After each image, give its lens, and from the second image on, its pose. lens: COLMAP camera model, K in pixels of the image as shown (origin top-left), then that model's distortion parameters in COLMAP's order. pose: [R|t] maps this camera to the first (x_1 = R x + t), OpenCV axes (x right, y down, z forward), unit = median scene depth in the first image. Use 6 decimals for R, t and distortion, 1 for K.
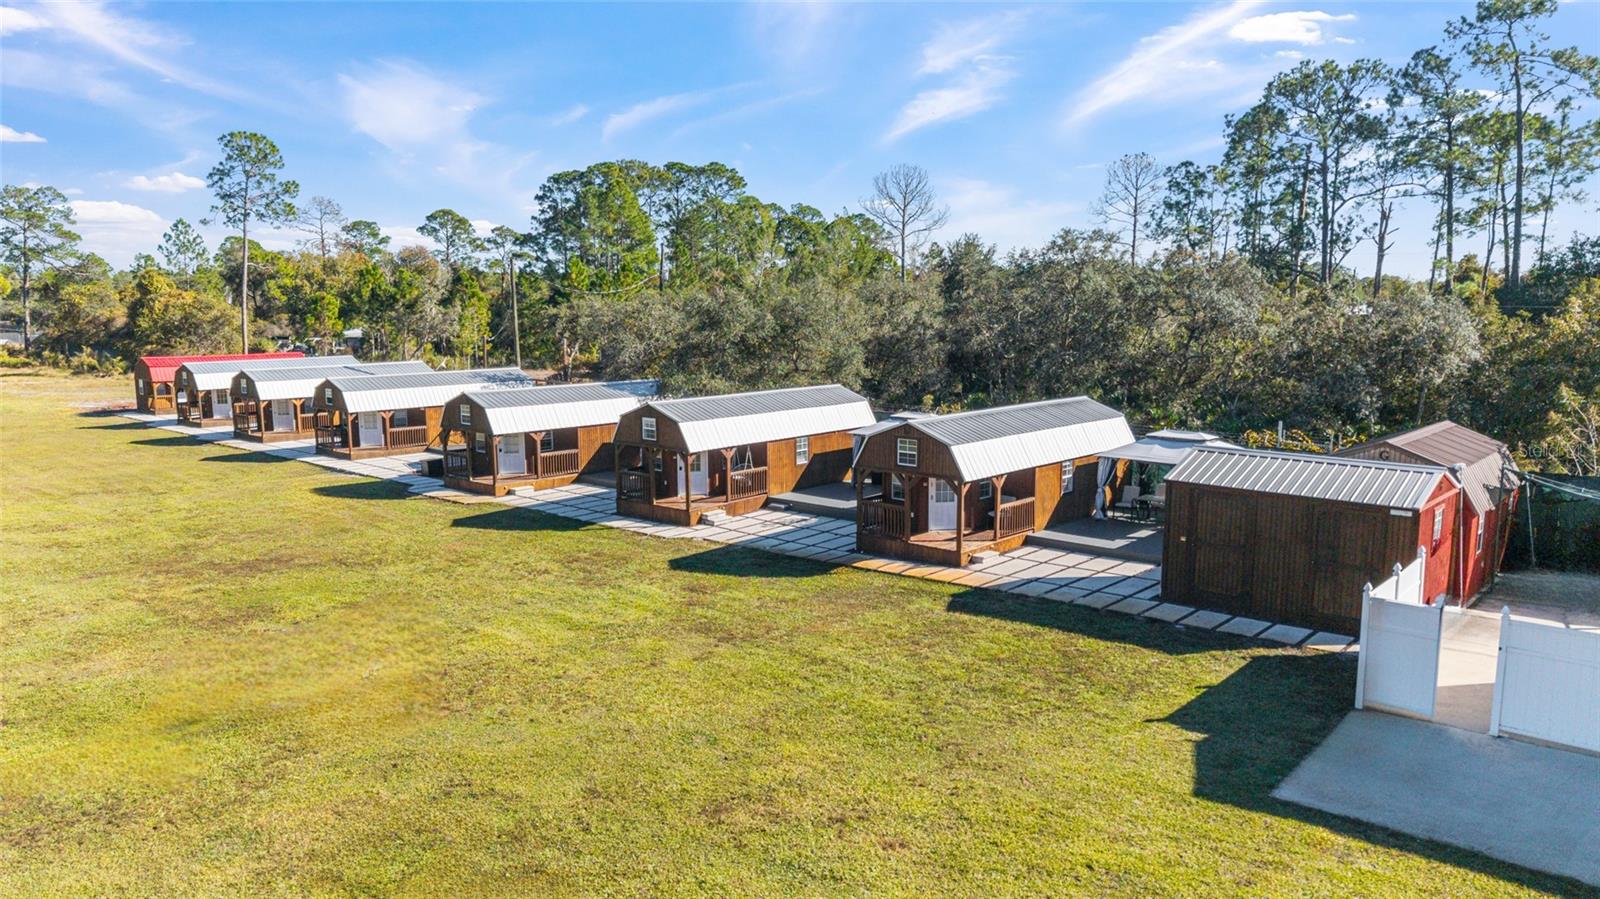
lens RADIAL K [[1172.5, 0, 800.0], [0, 1172.5, 449.5], [0, 0, 1]] dist [0.007884, 0.003253]
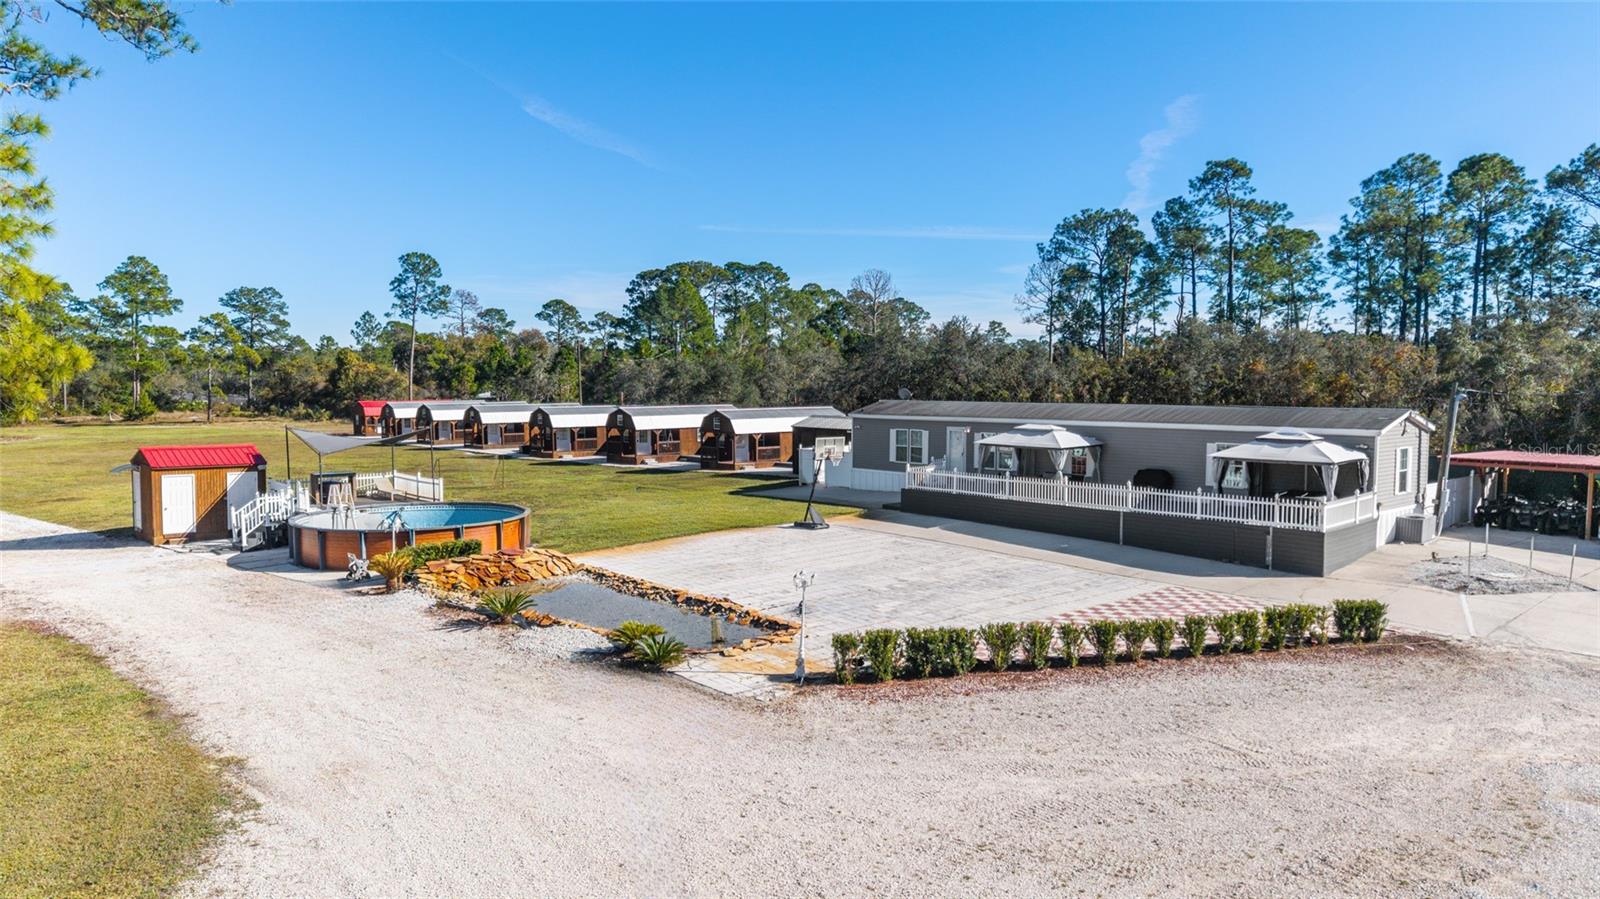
lens RADIAL K [[1172.5, 0, 800.0], [0, 1172.5, 449.5], [0, 0, 1]] dist [0.007884, 0.003253]
pose [[0.995217, 0.005129, -0.097552, 0.101380], [-0.011399, 0.997896, -0.063830, 0.042116], [0.097020, 0.064636, 0.993181, -0.270903]]
